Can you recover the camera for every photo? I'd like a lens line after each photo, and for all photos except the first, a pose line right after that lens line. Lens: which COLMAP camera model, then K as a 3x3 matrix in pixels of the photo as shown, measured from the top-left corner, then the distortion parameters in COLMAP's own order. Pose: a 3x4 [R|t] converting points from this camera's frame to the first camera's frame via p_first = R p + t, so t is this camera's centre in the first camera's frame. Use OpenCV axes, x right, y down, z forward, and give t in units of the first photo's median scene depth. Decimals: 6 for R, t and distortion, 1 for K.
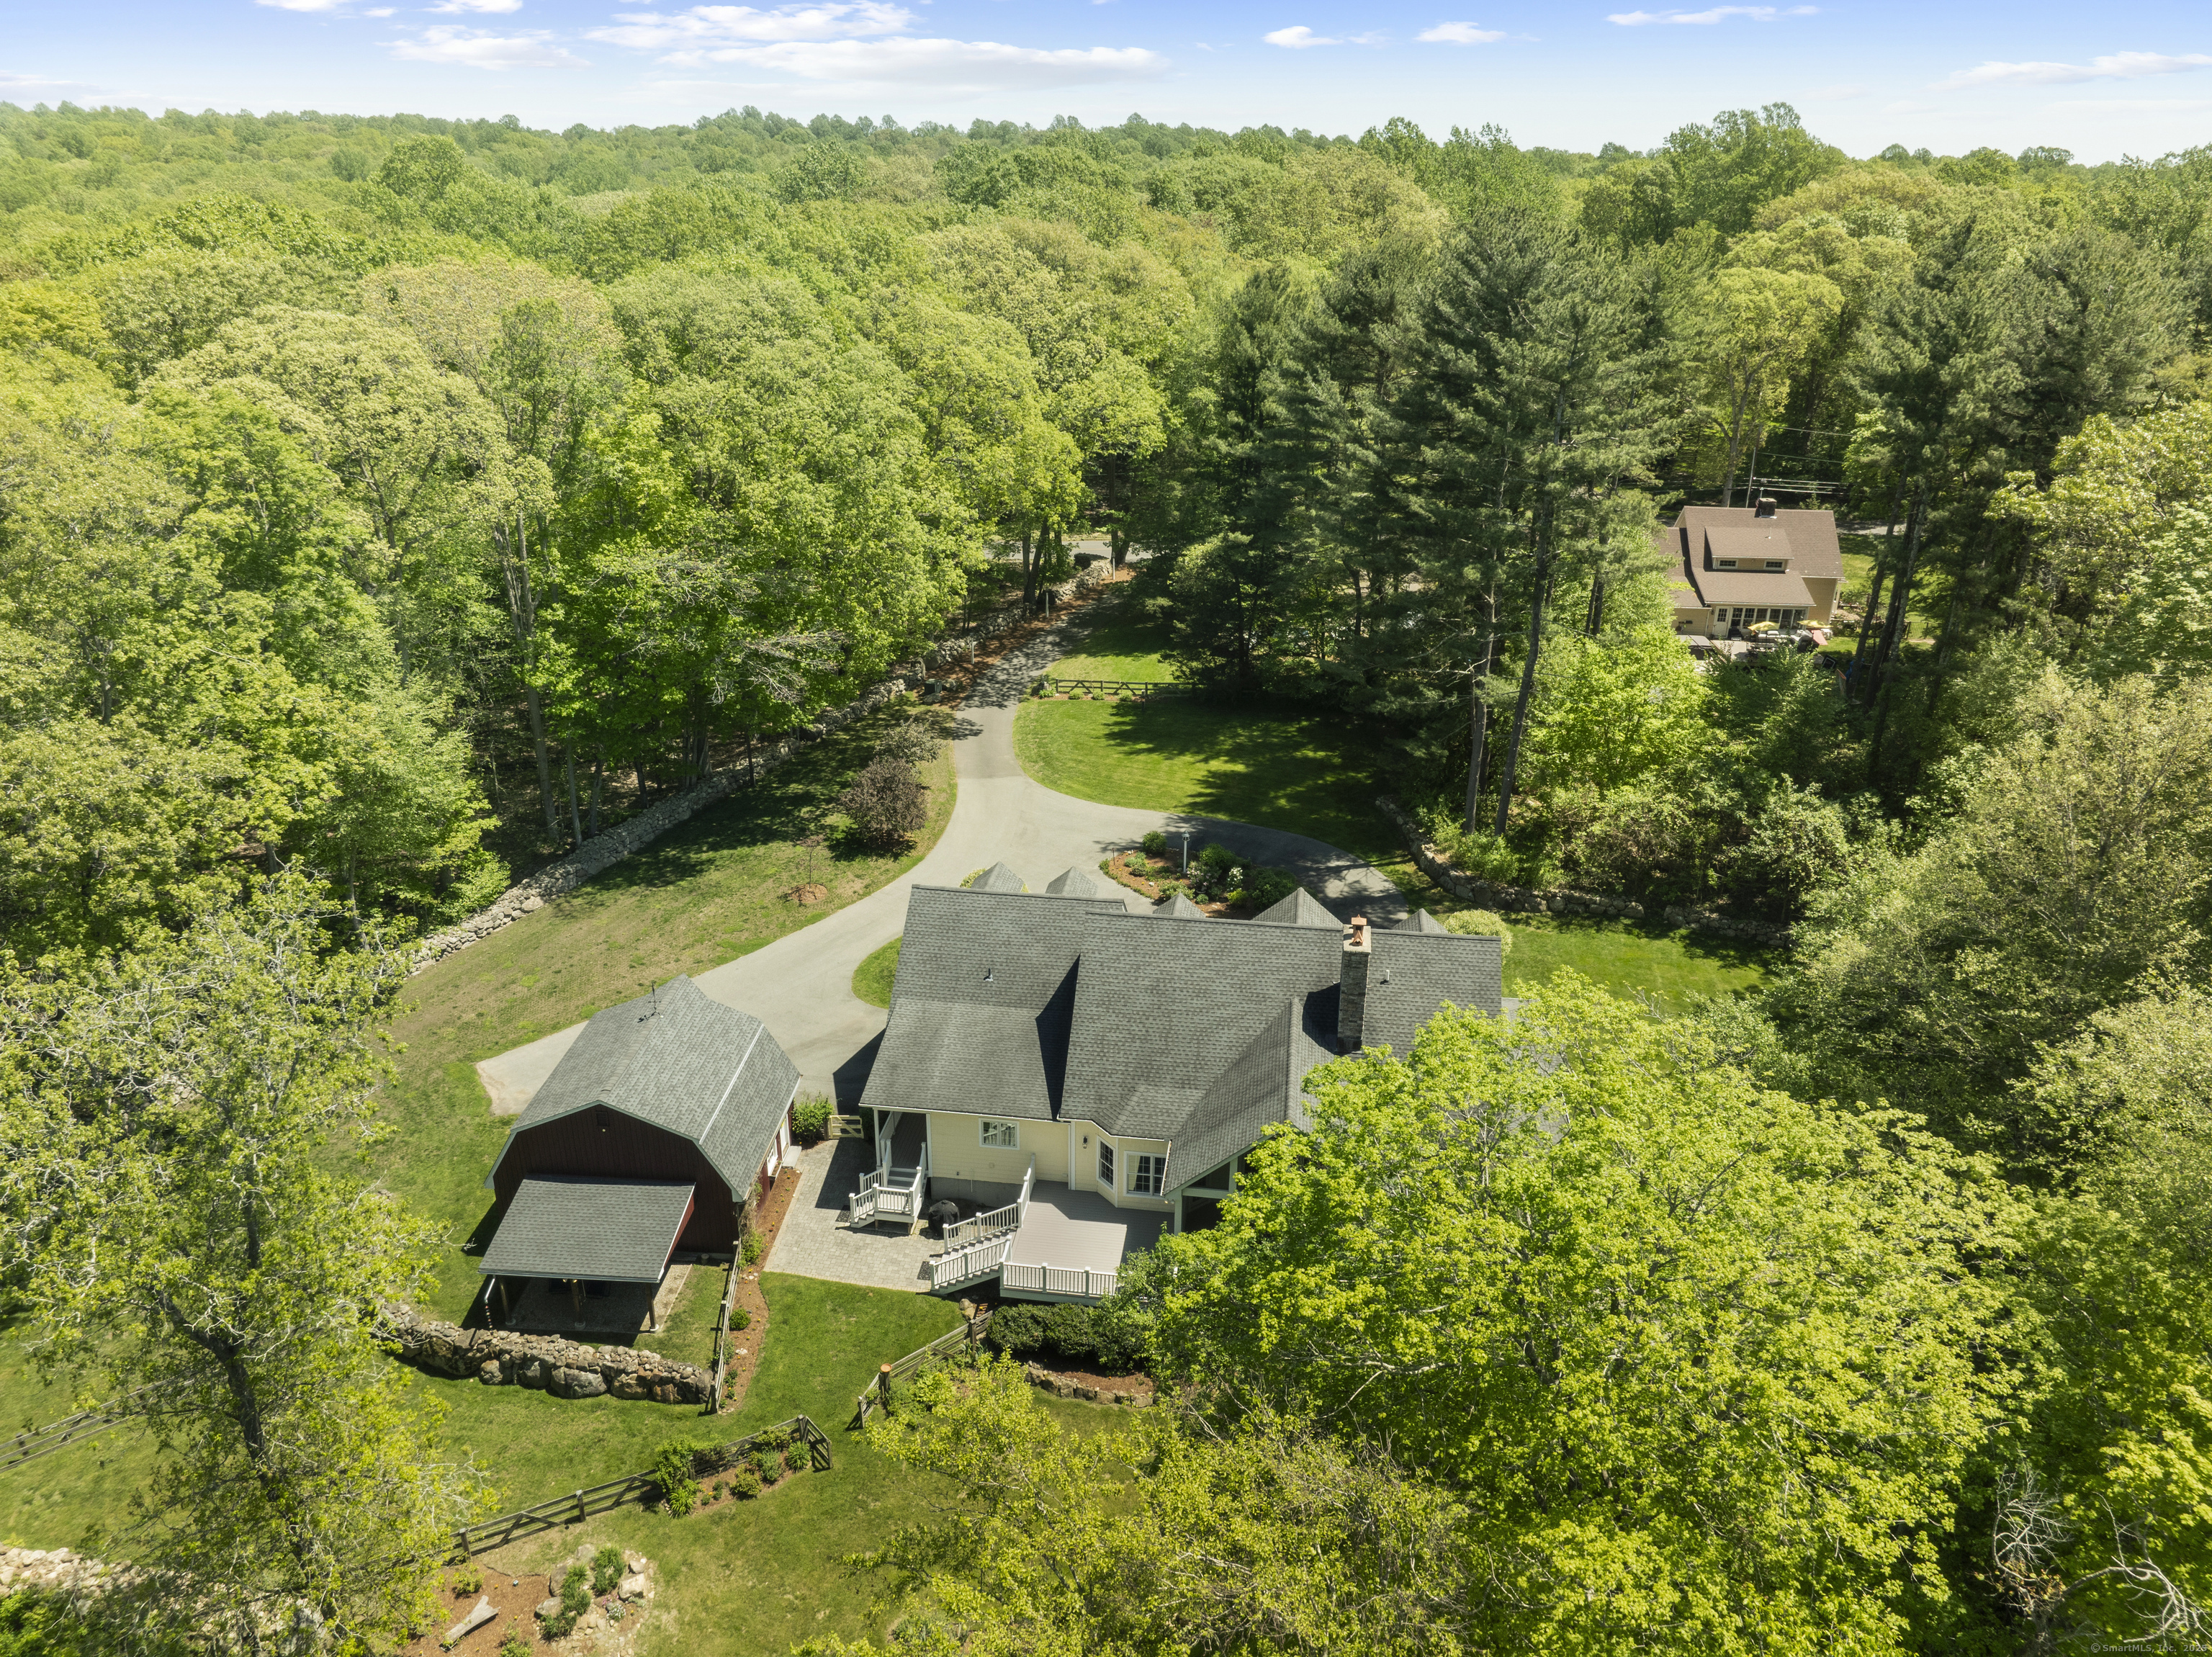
lens RADIAL K [[1625.0, 0, 1107.1], [0, 1625.0, 826.1], [0, 0, 1]] dist [-0.010901, -0.001167]
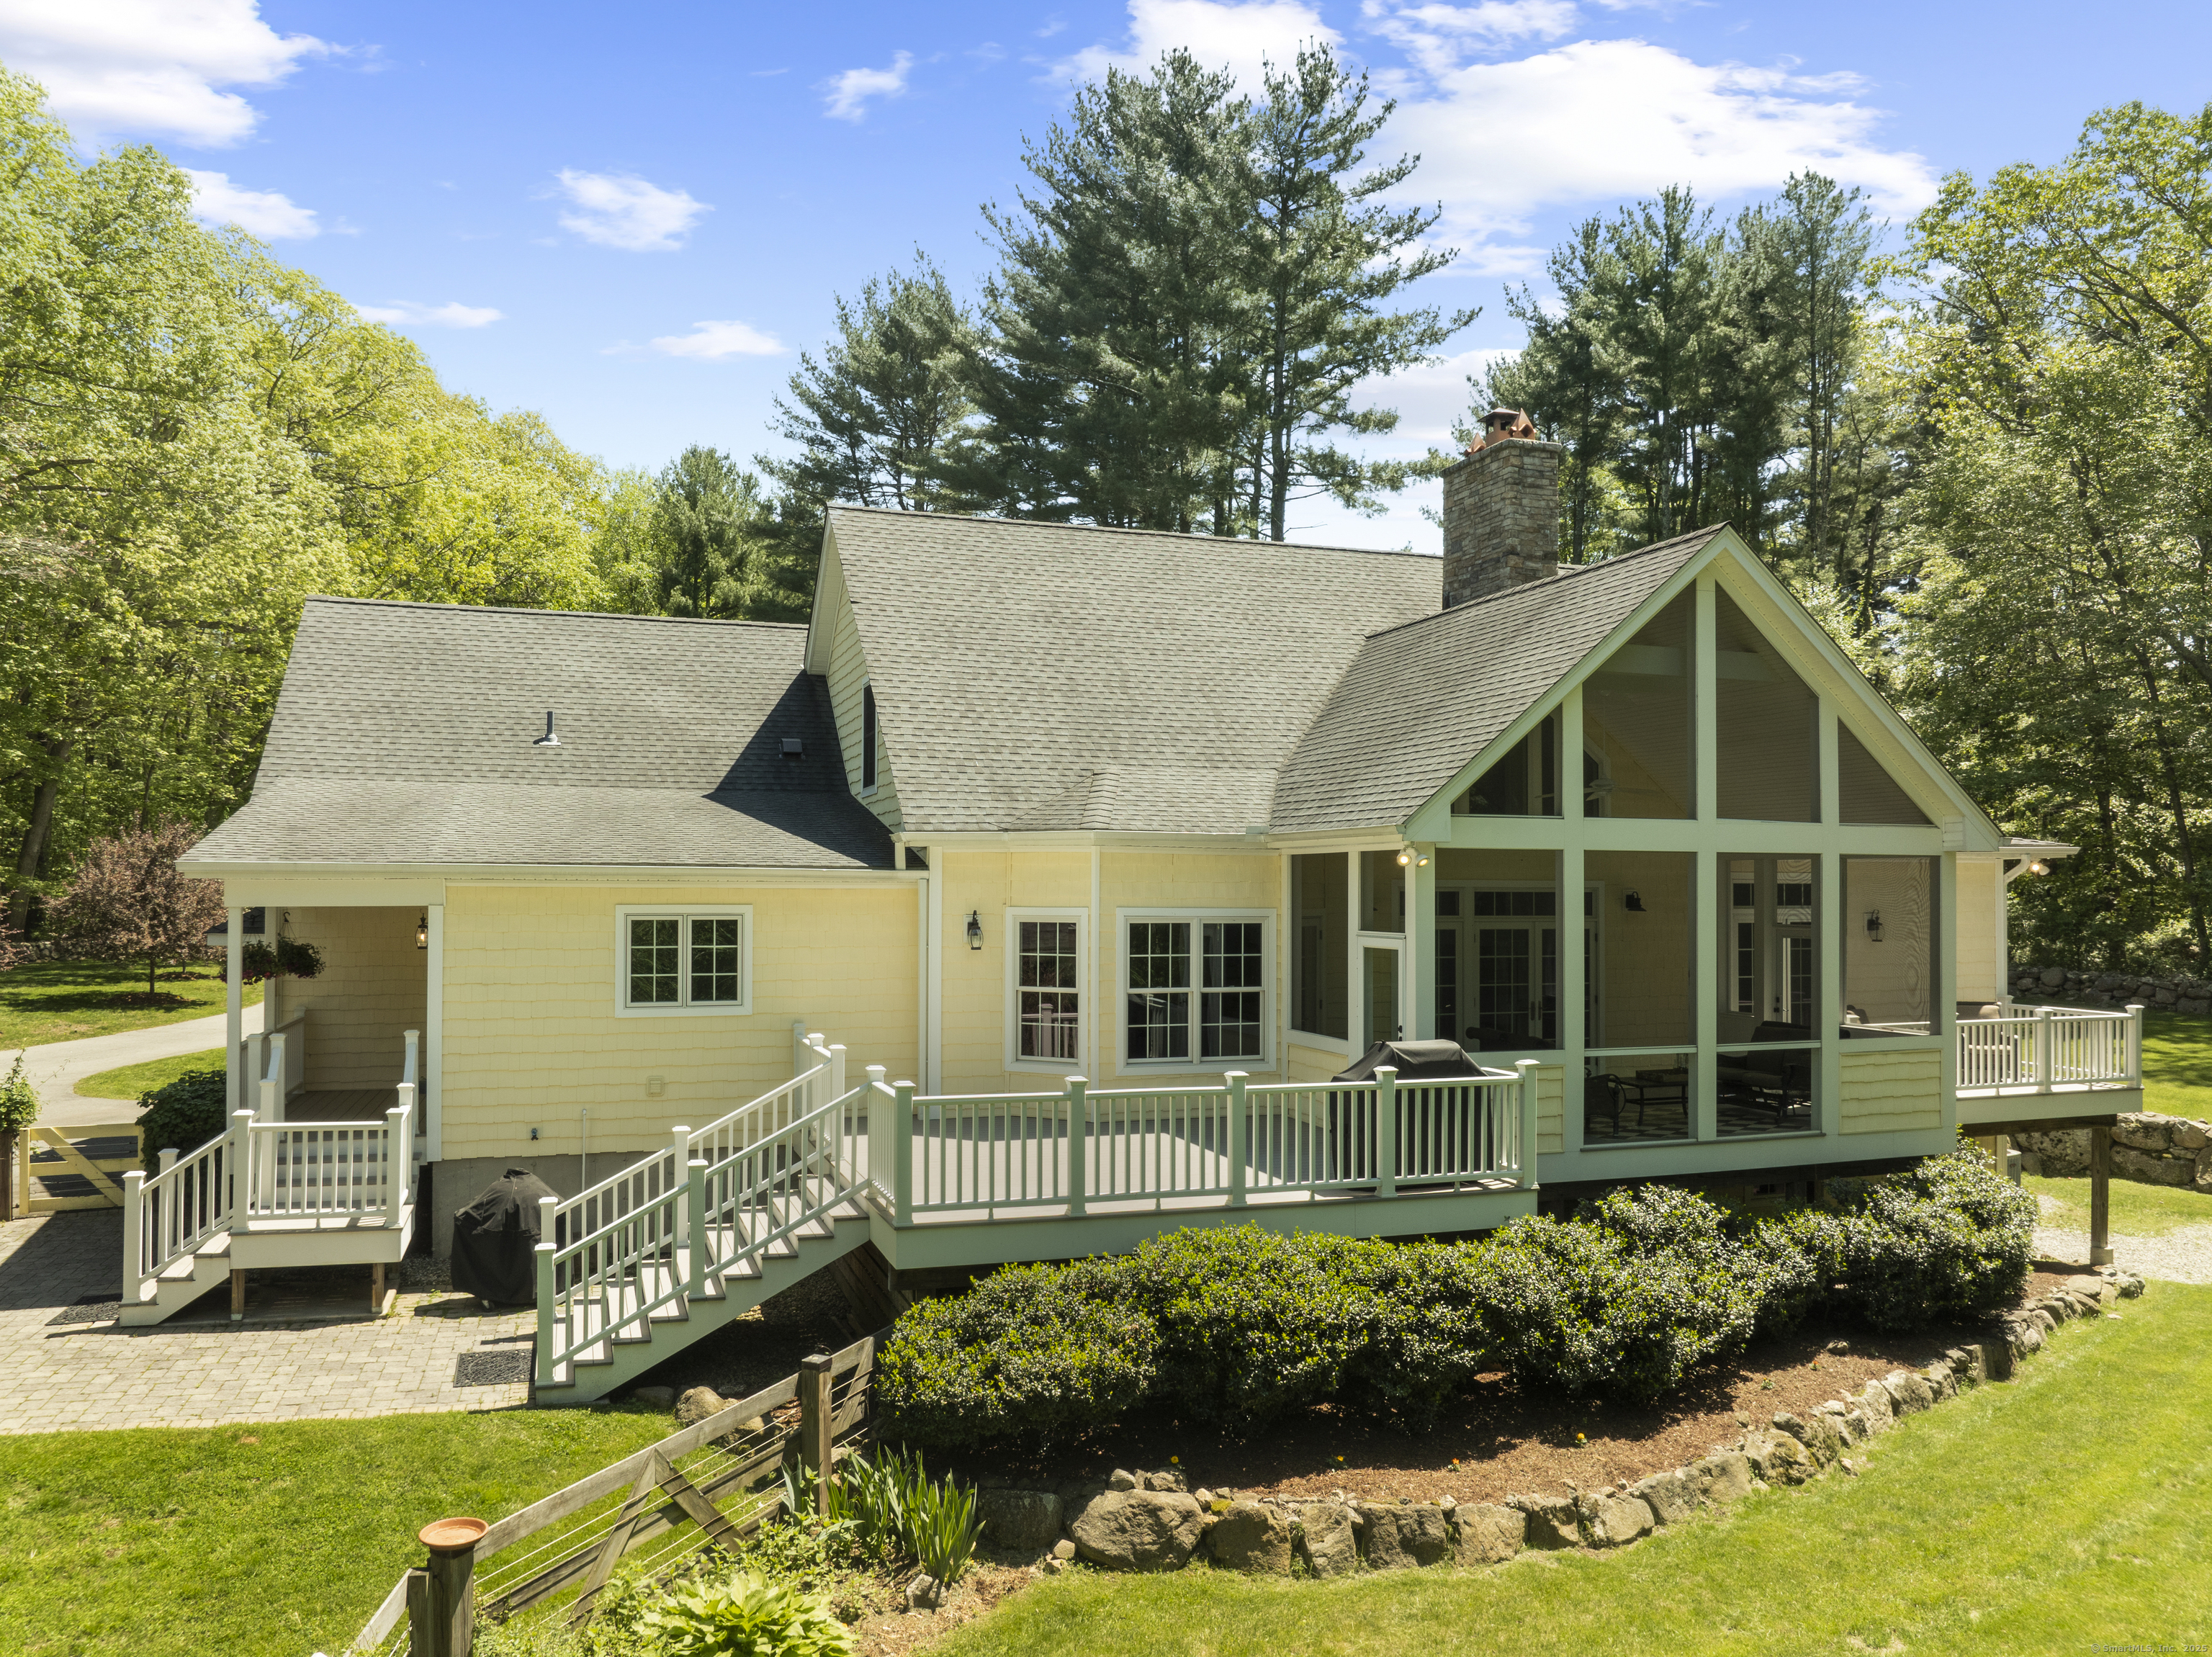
lens RADIAL K [[1625.0, 0, 1103.7], [0, 1625.0, 833.7], [0, 0, 1]] dist [-0.010901, -0.001167]
pose [[0.899601, 0.009502, 0.436609, -0.152790], [0.175115, 0.908020, -0.380572, 0.351494], [-0.400066, 0.418820, 0.815192, 0.824406]]
